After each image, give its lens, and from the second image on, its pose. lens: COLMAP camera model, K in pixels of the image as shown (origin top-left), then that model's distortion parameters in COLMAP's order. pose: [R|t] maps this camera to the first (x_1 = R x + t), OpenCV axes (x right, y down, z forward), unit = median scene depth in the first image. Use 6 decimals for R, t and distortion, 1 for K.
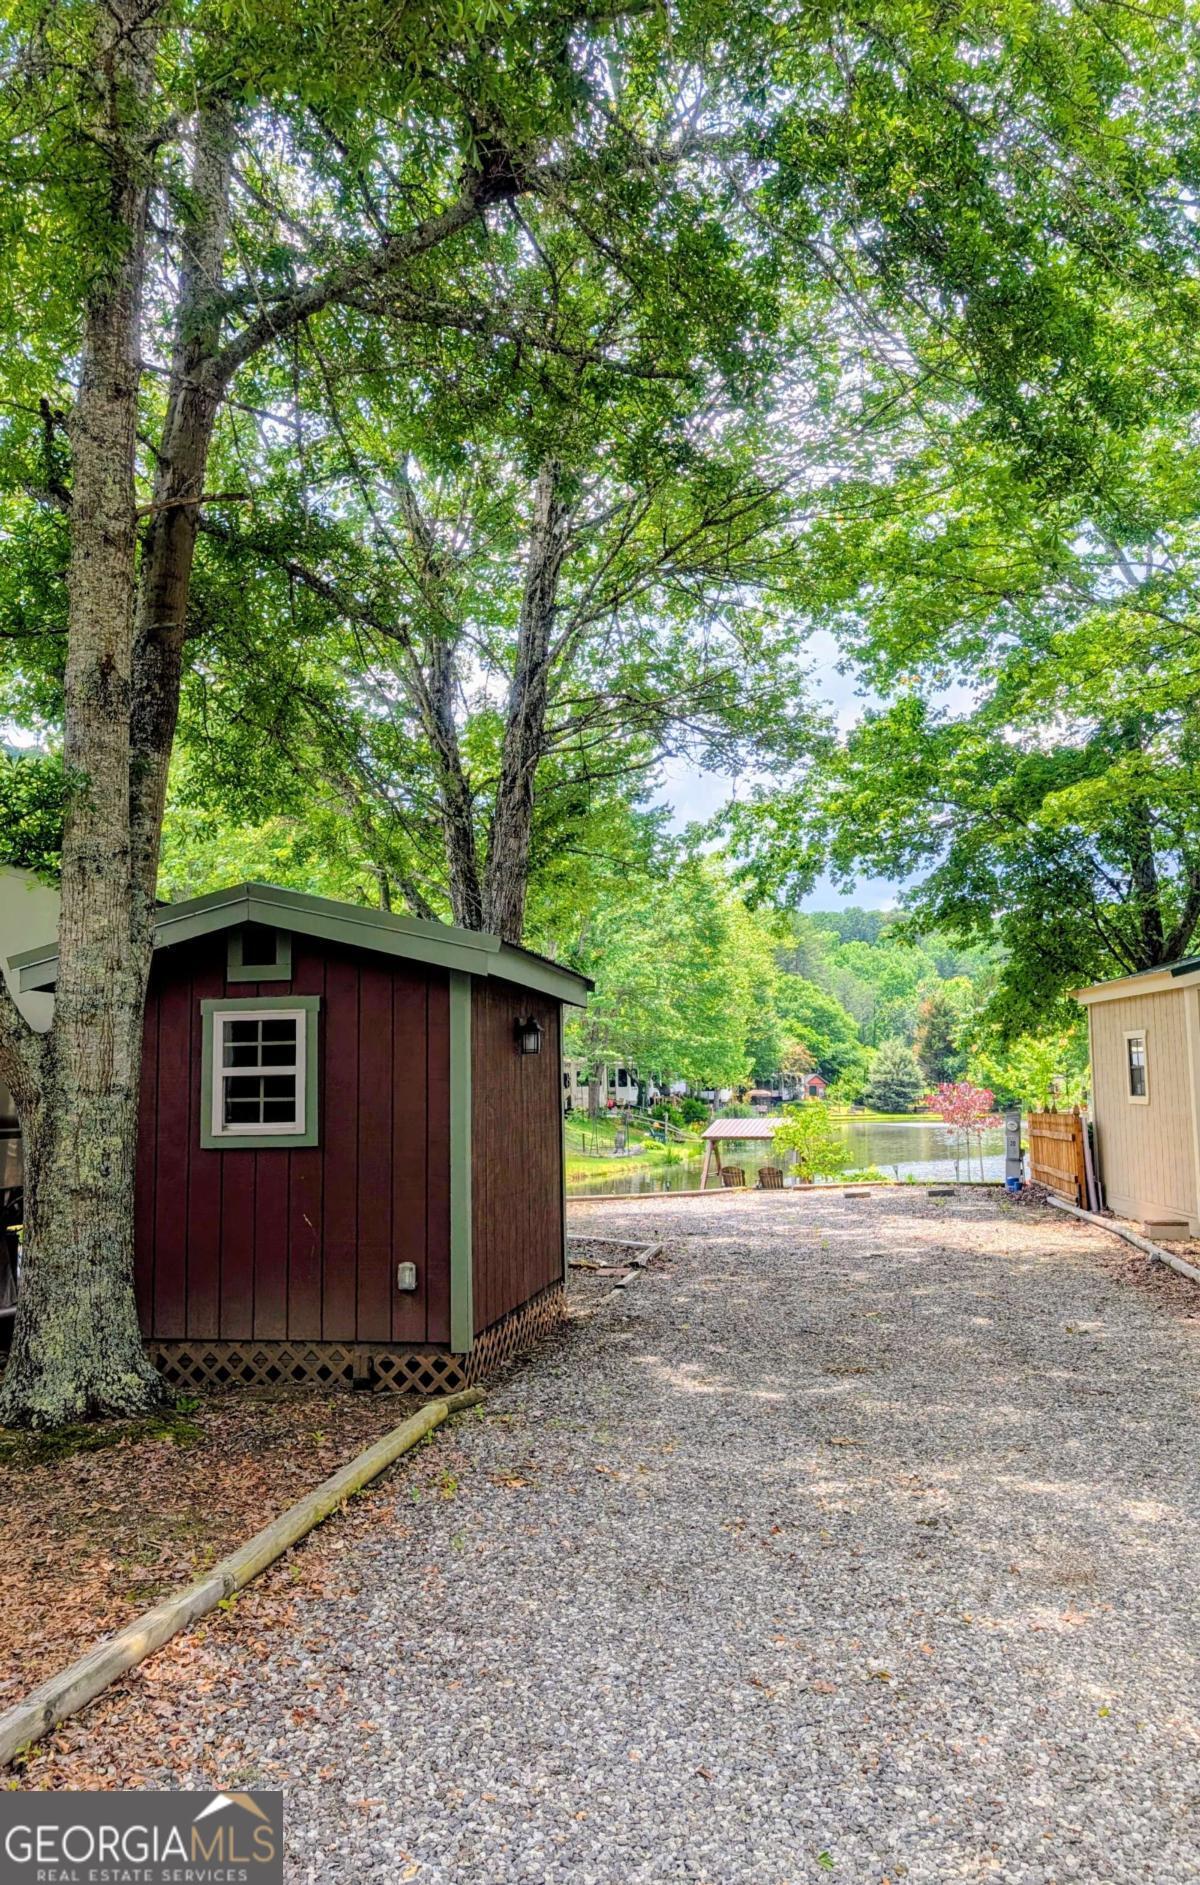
lens RADIAL K [[1397.6, 0, 545.4], [0, 1397.6, 939.9], [0, 0, 1]] dist [0.093366, 0.000101]
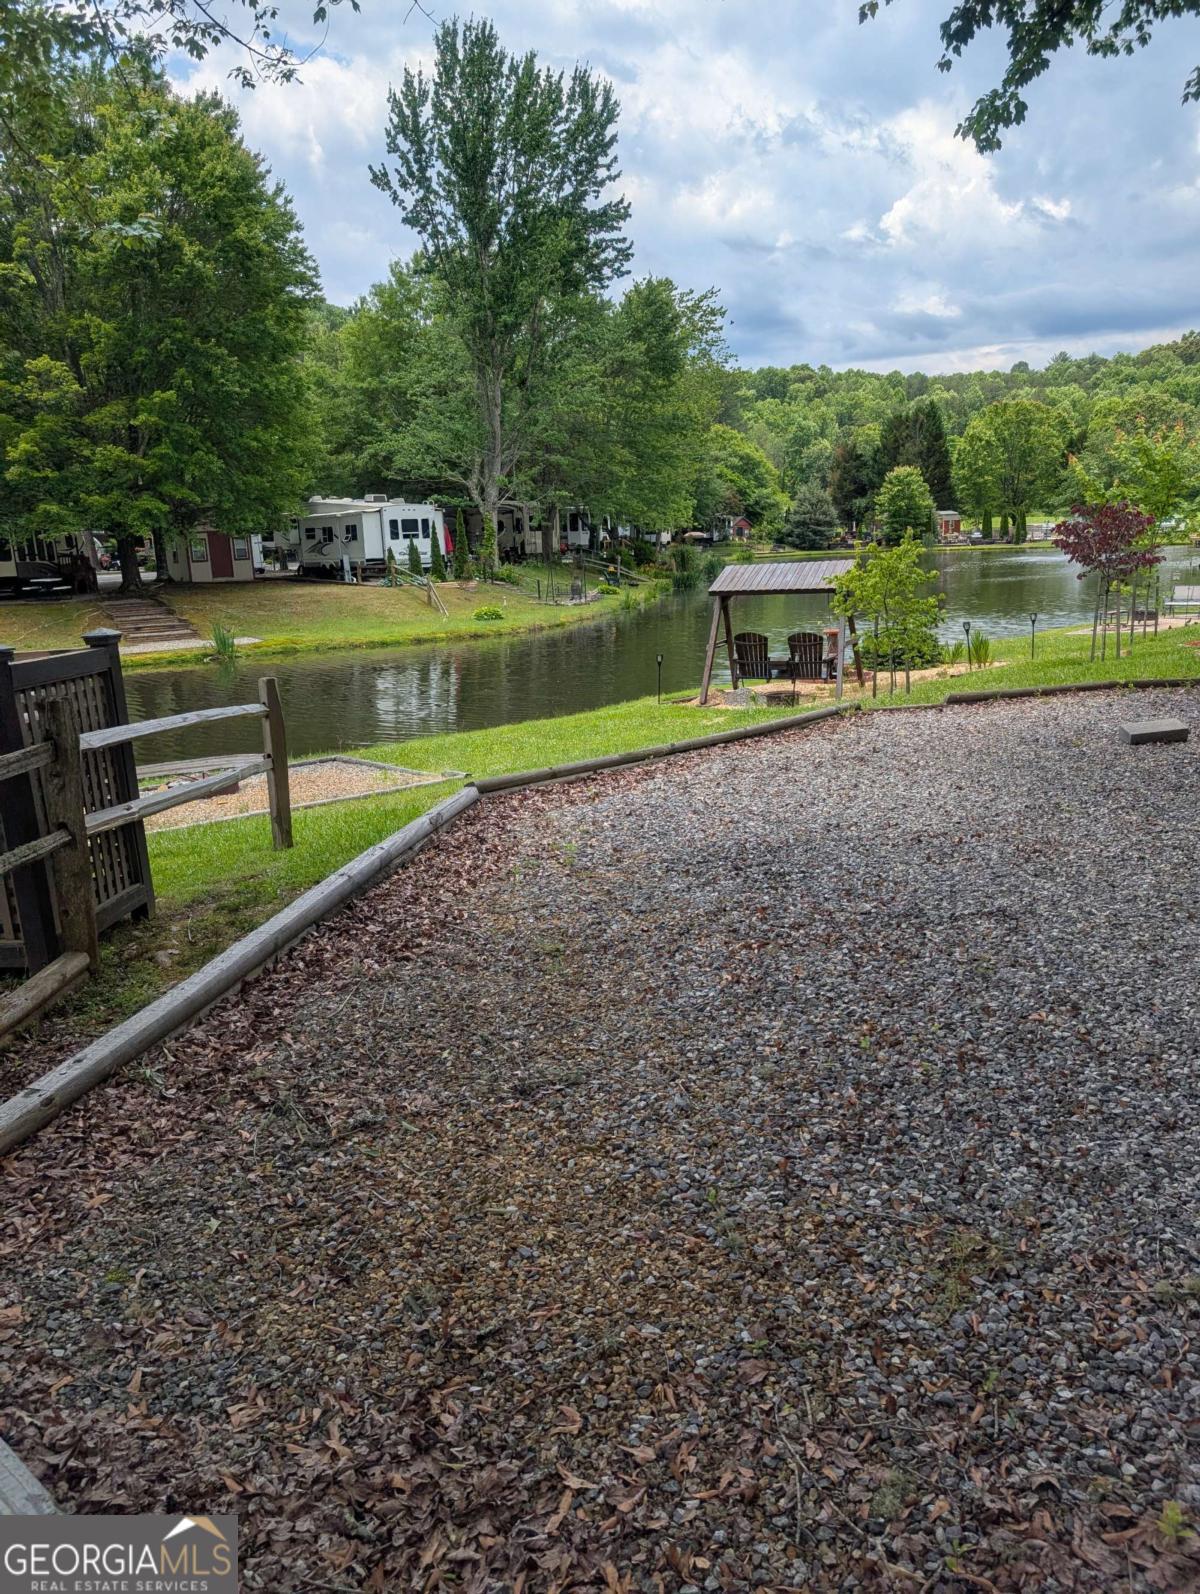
lens RADIAL K [[1118.3, 0, 600.0], [0, 1118.3, 797.0], [0, 0, 1]] dist [0.096125, -0.192942]
pose [[0.996389, -0.037459, 0.076196, 0.003325], [0.010370, 0.944389, 0.328668, 0.017475], [-0.084270, -0.326691, 0.941367, 0.149047]]
